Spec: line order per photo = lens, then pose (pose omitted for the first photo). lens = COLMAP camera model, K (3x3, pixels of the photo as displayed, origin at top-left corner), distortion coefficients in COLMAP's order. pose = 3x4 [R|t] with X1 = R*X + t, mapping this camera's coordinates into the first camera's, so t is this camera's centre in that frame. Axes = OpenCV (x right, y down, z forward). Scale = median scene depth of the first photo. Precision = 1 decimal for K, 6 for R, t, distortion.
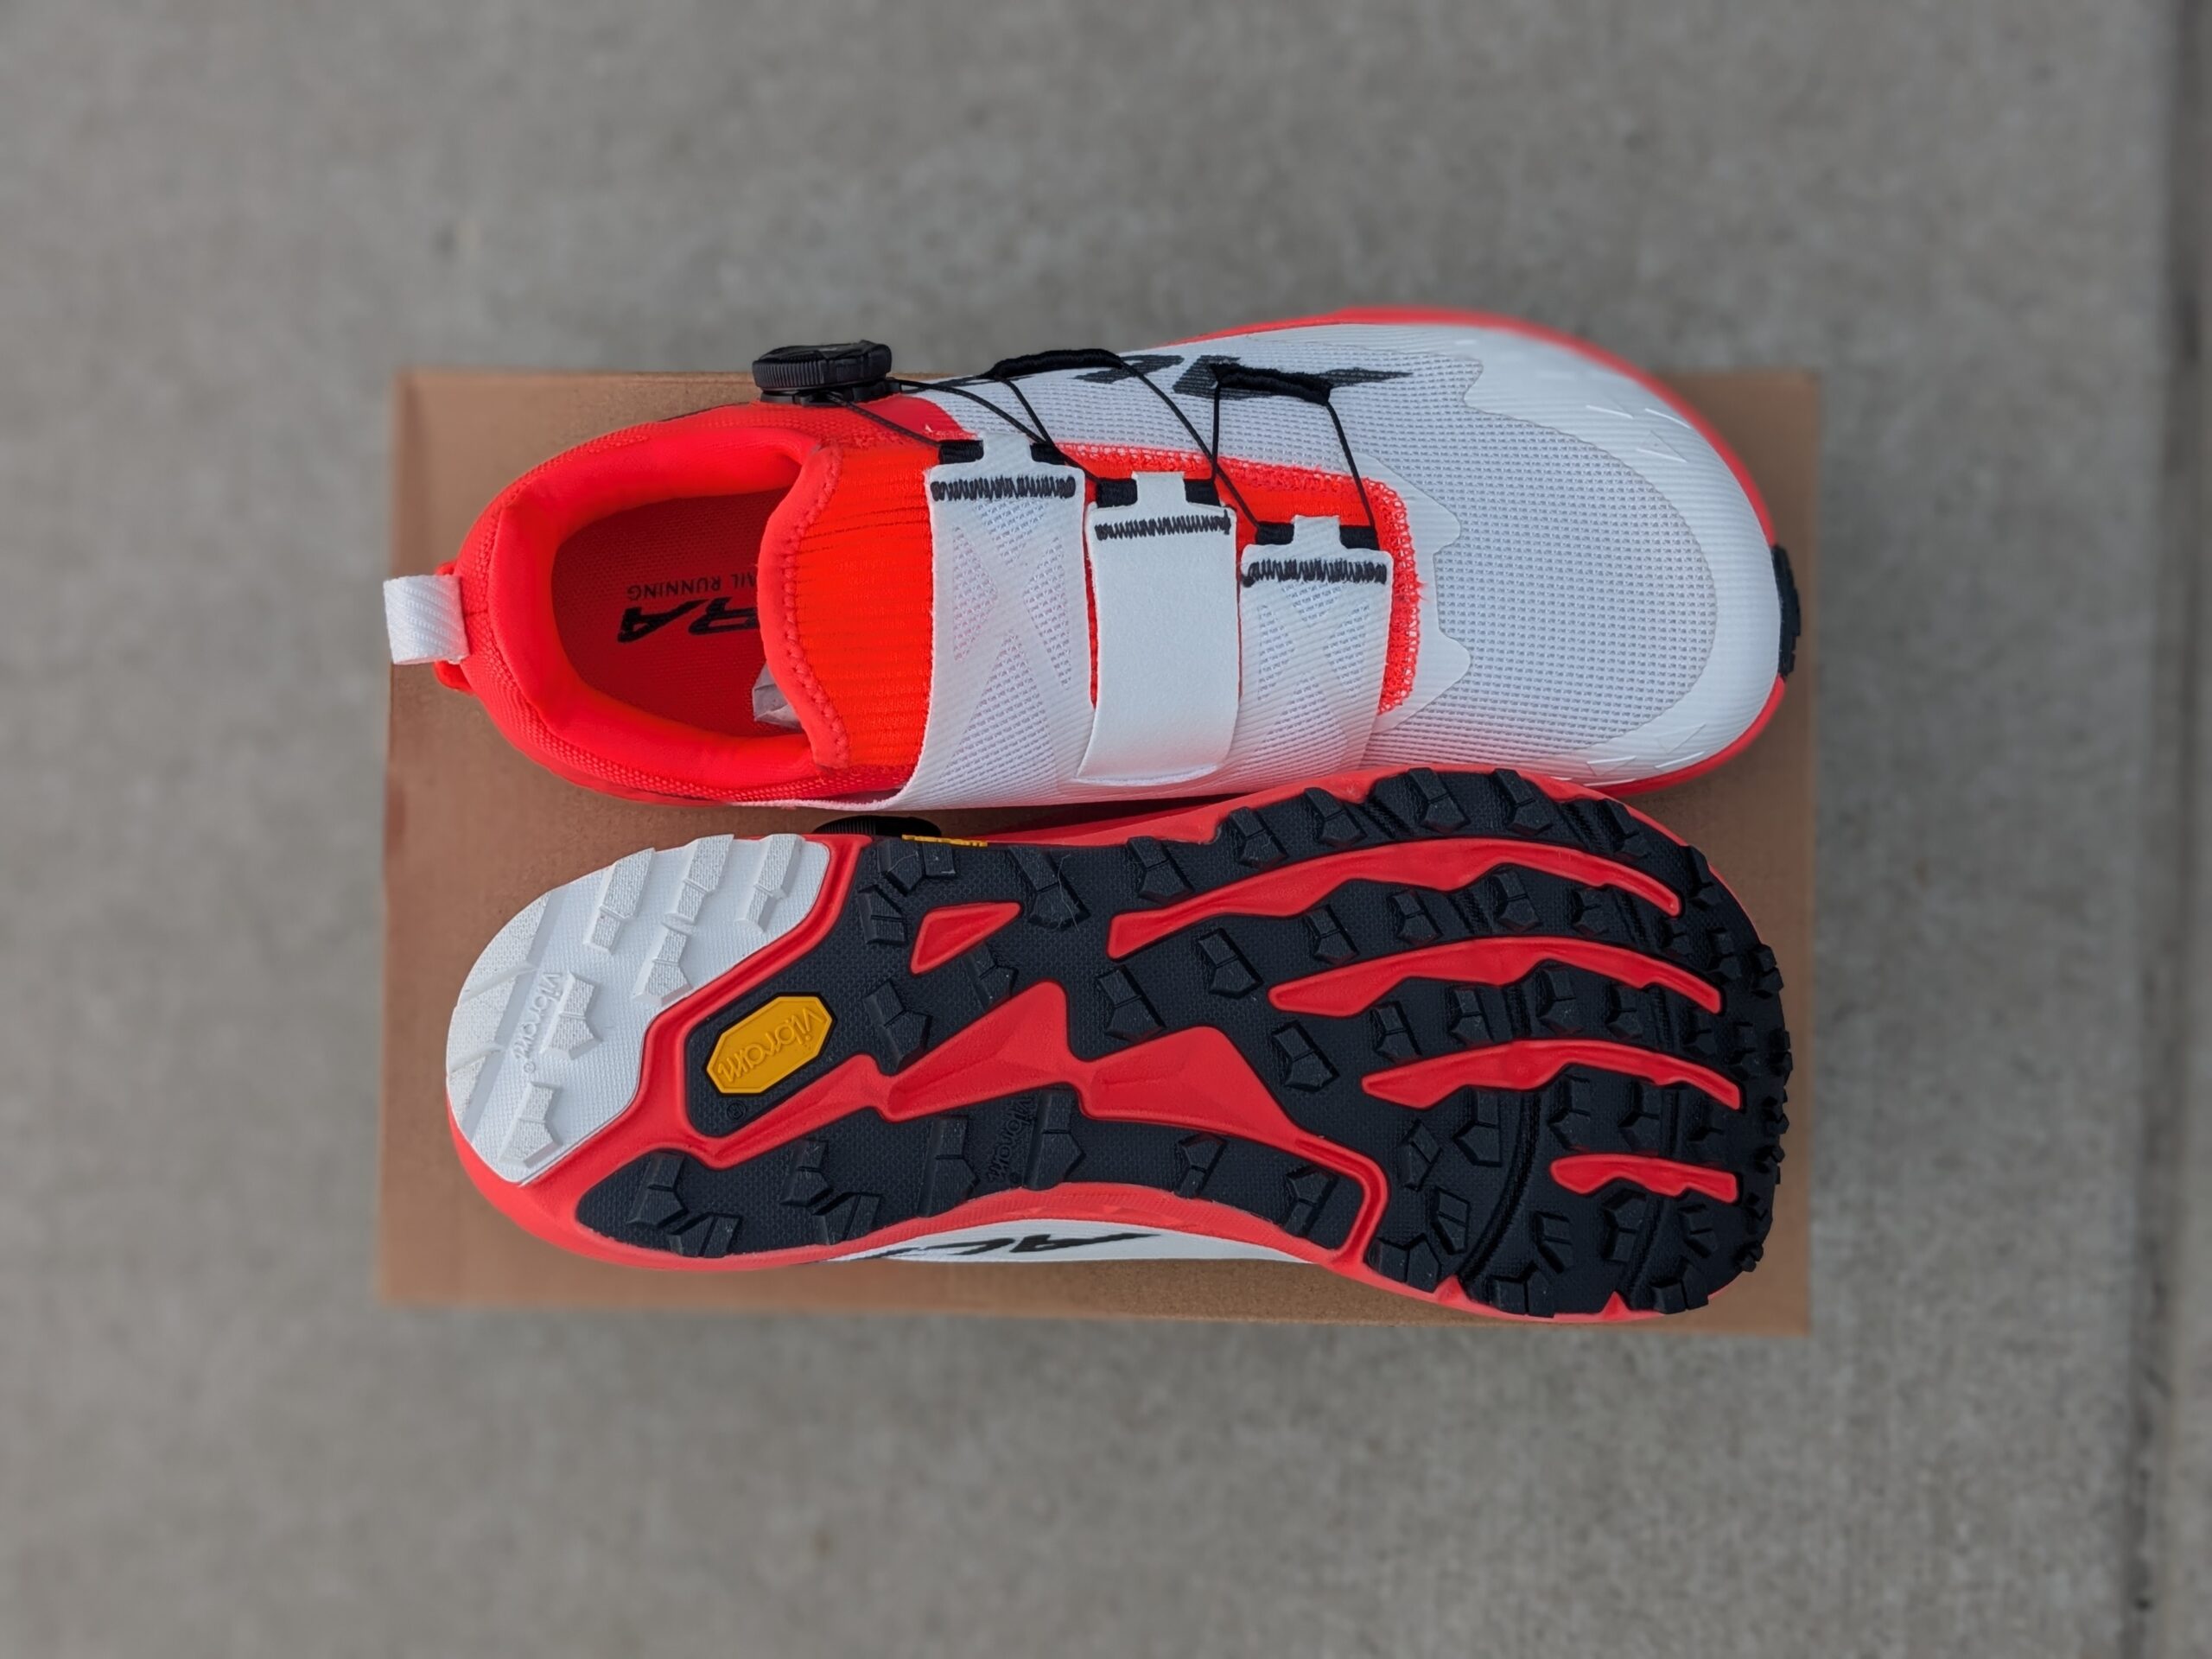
lens RADIAL K [[2994.0, 0, 1105.2], [0, 2994.0, 917.1], [0, 0, 1]] dist [-0.284131, 0.976125]
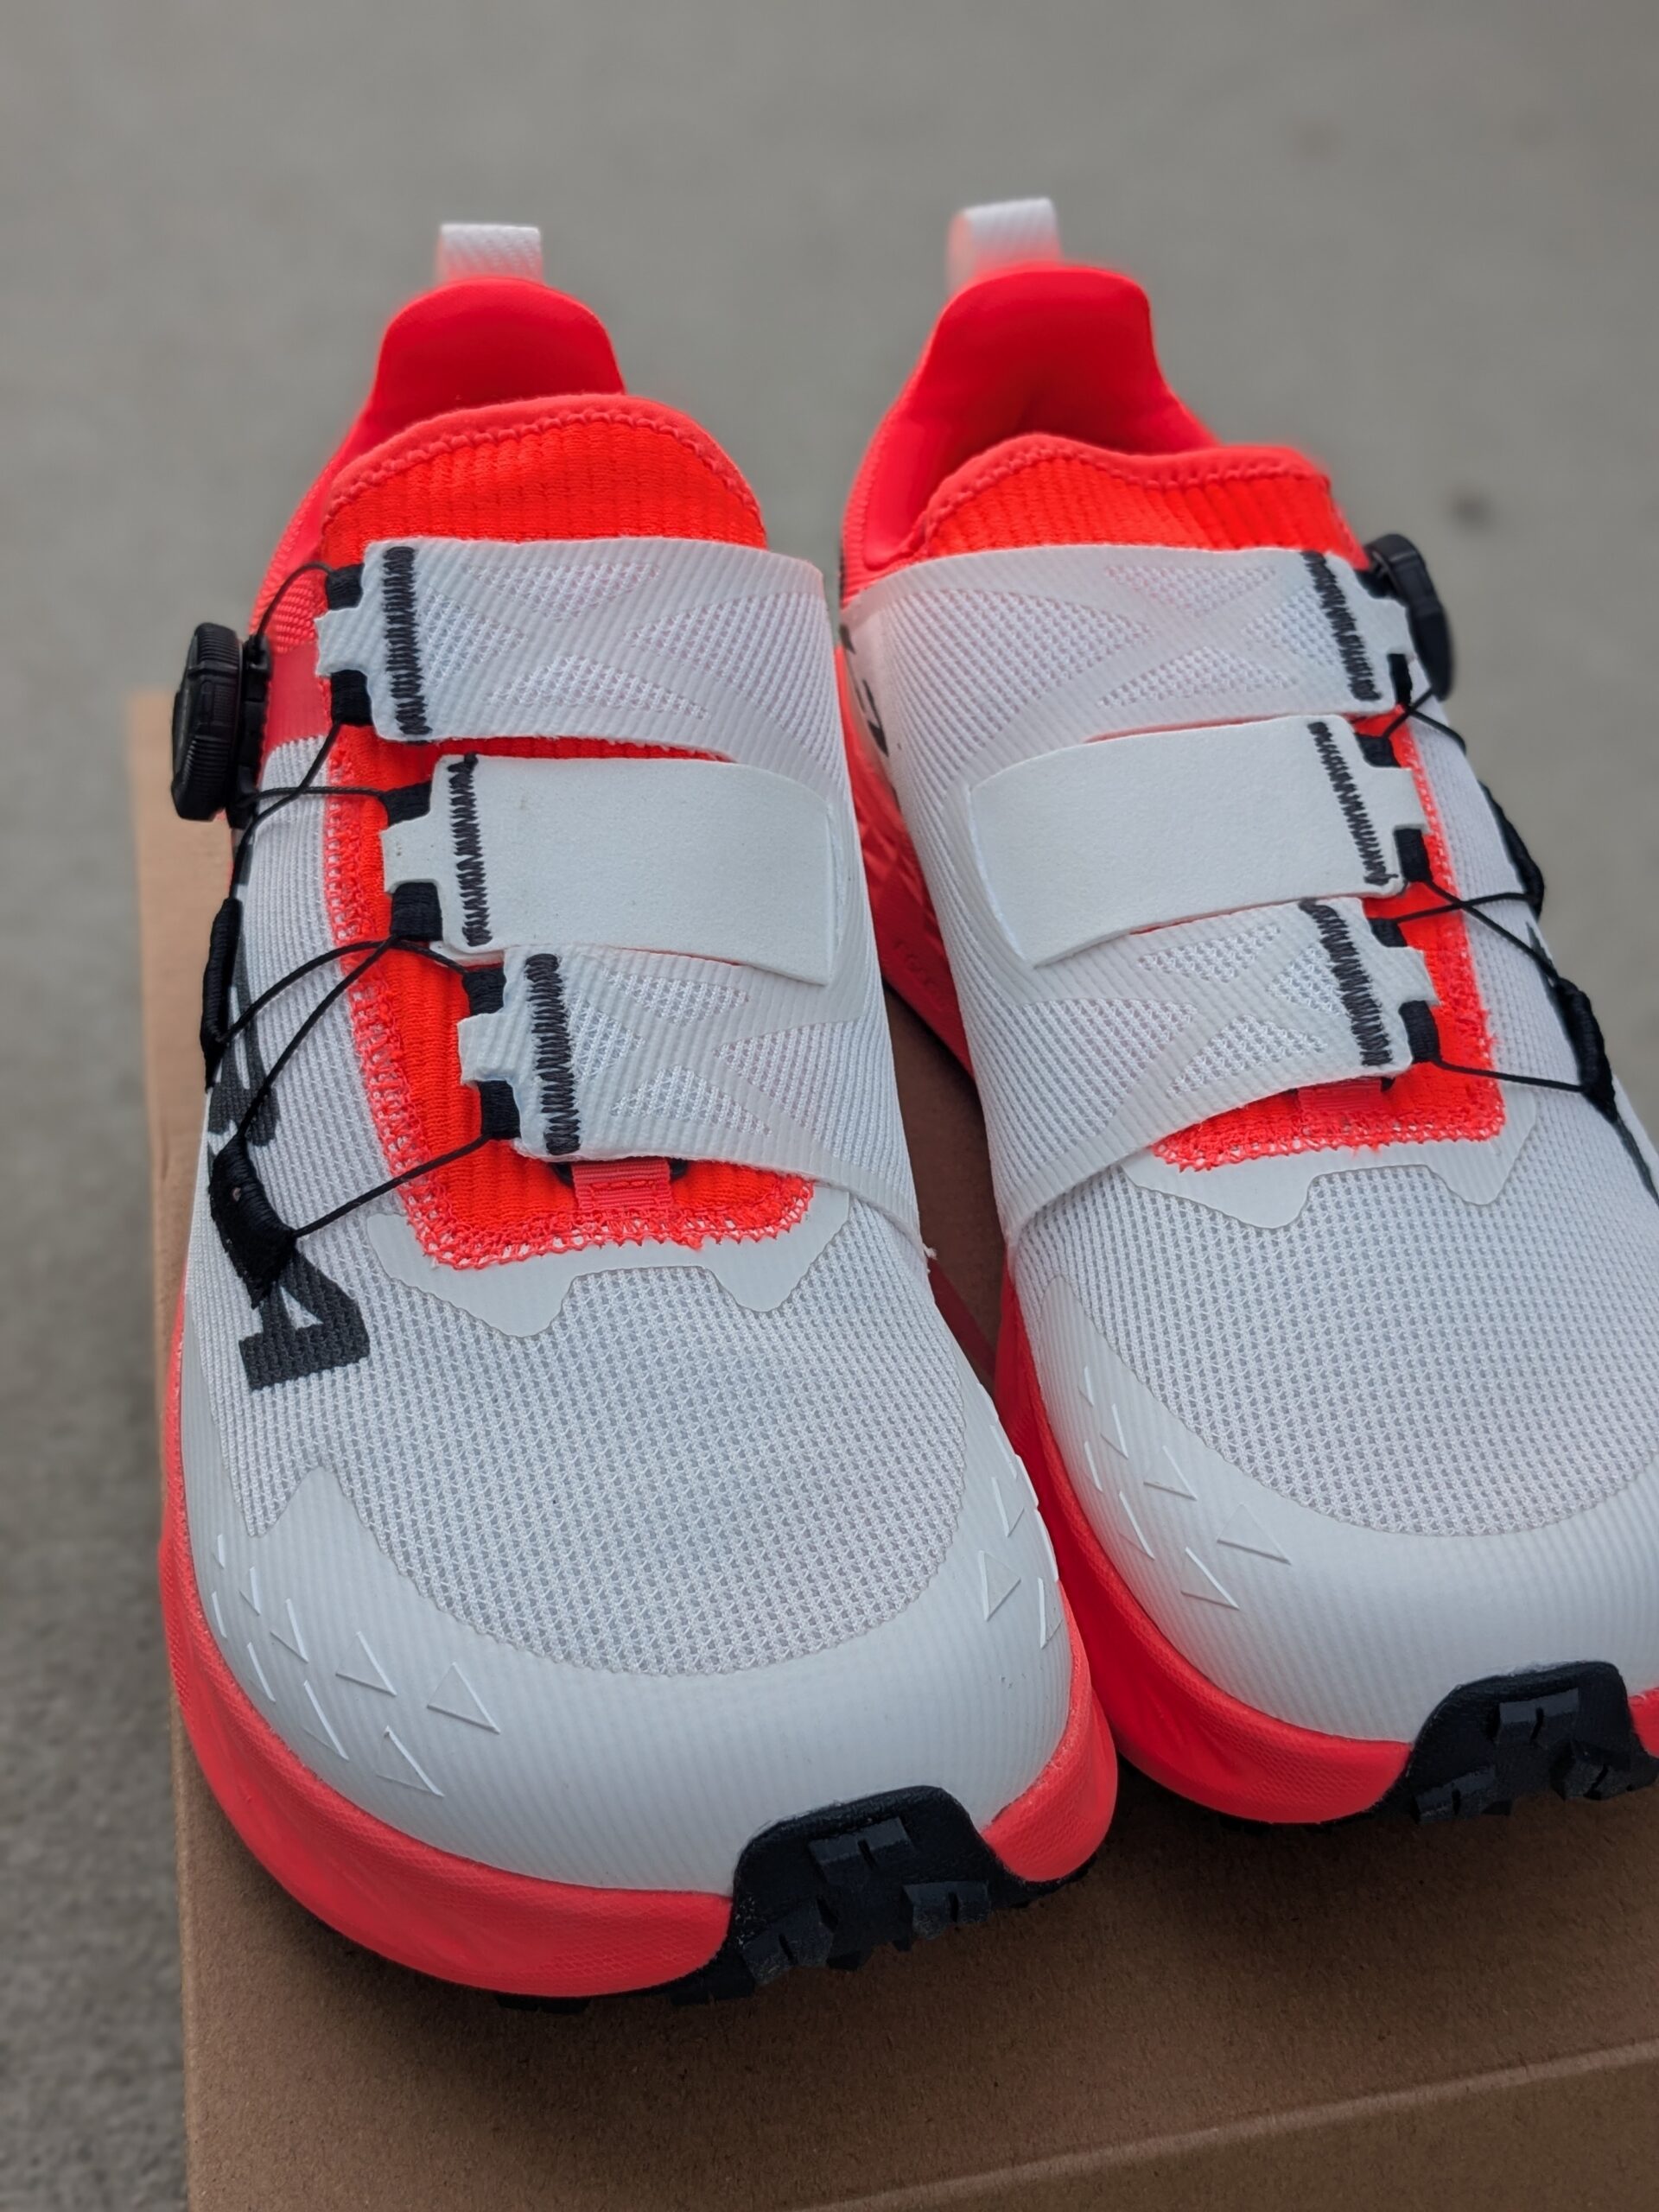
lens RADIAL K [[2988.1, 0, 829.5], [0, 2988.1, 1106.0], [0, 0, 1]] dist [-0.193978, 1.122158]
pose [[0.170192, 0.680421, -0.712785, 0.537163], [-0.980850, 0.047462, -0.188891, 0.122309], [-0.094695, 0.731283, 0.675469, 0.585433]]
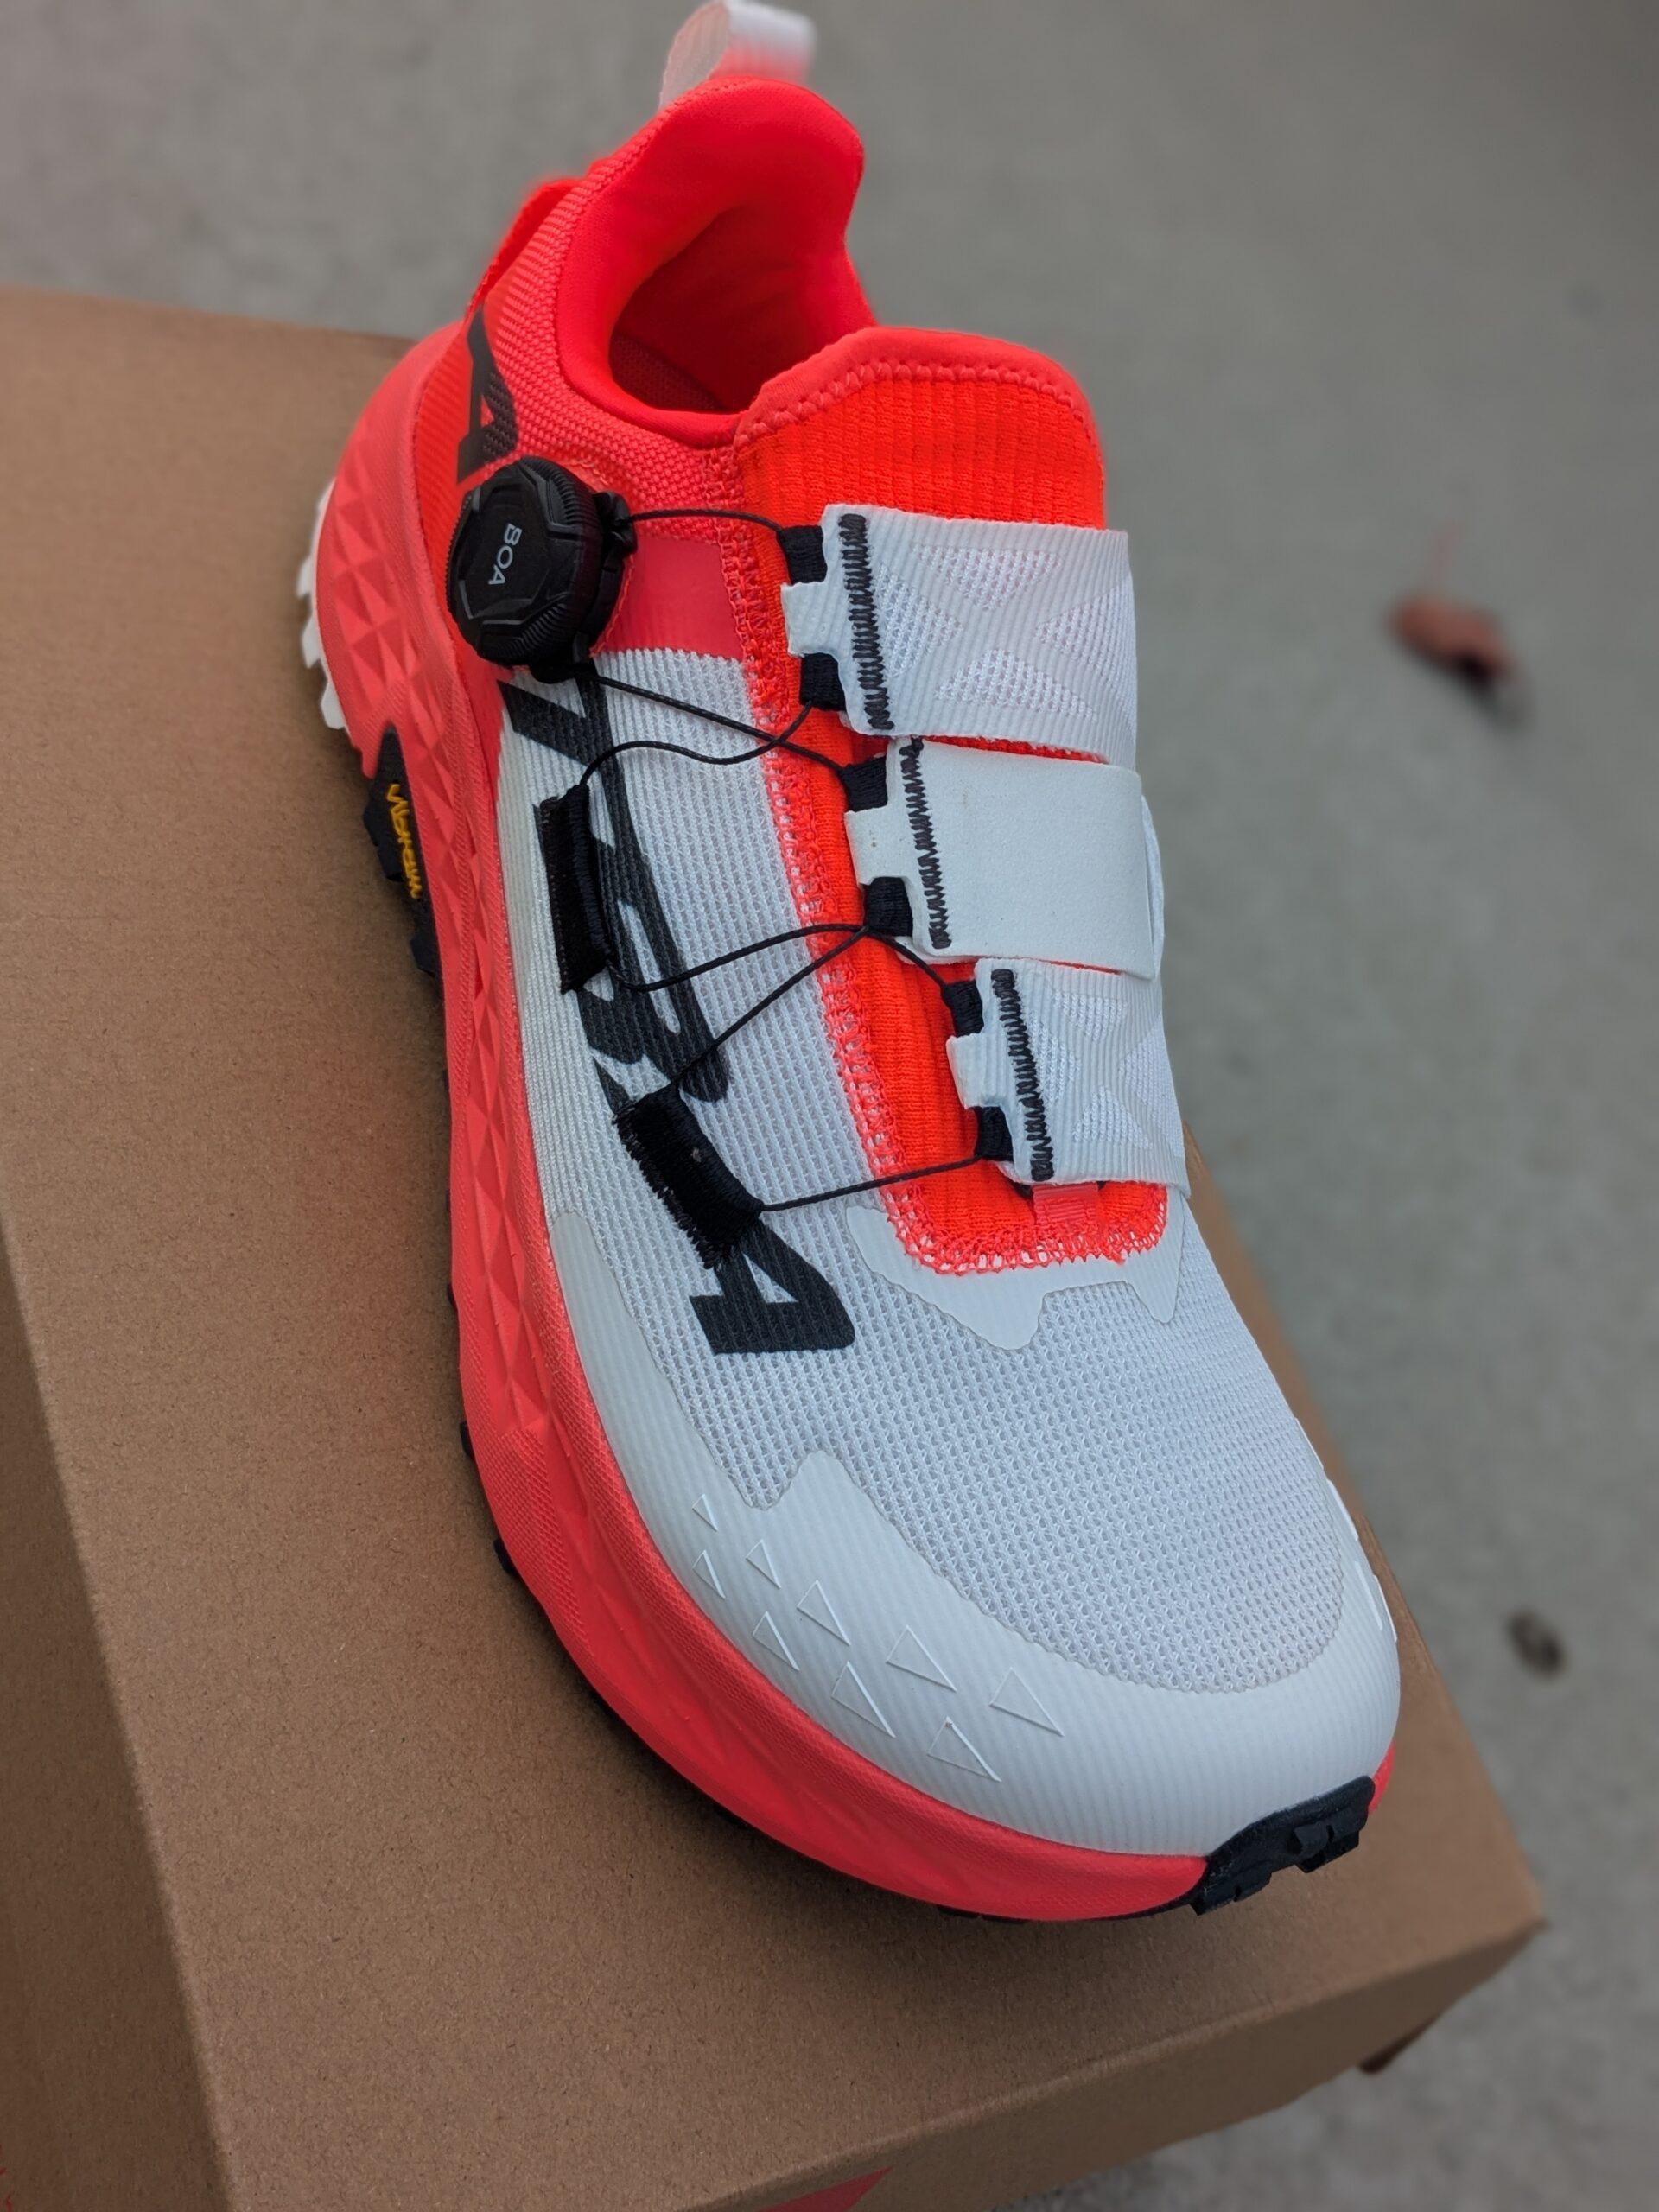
lens RADIAL K [[2988.1, 0, 829.5], [0, 2988.1, 1106.0], [0, 0, 1]] dist [-0.193978, 1.122158]
pose [[0.307555, 0.868519, -0.388697, 0.337296], [-0.799688, 0.014550, -0.600240, 0.501001], [-0.515664, 0.495443, 0.699019, 0.552405]]
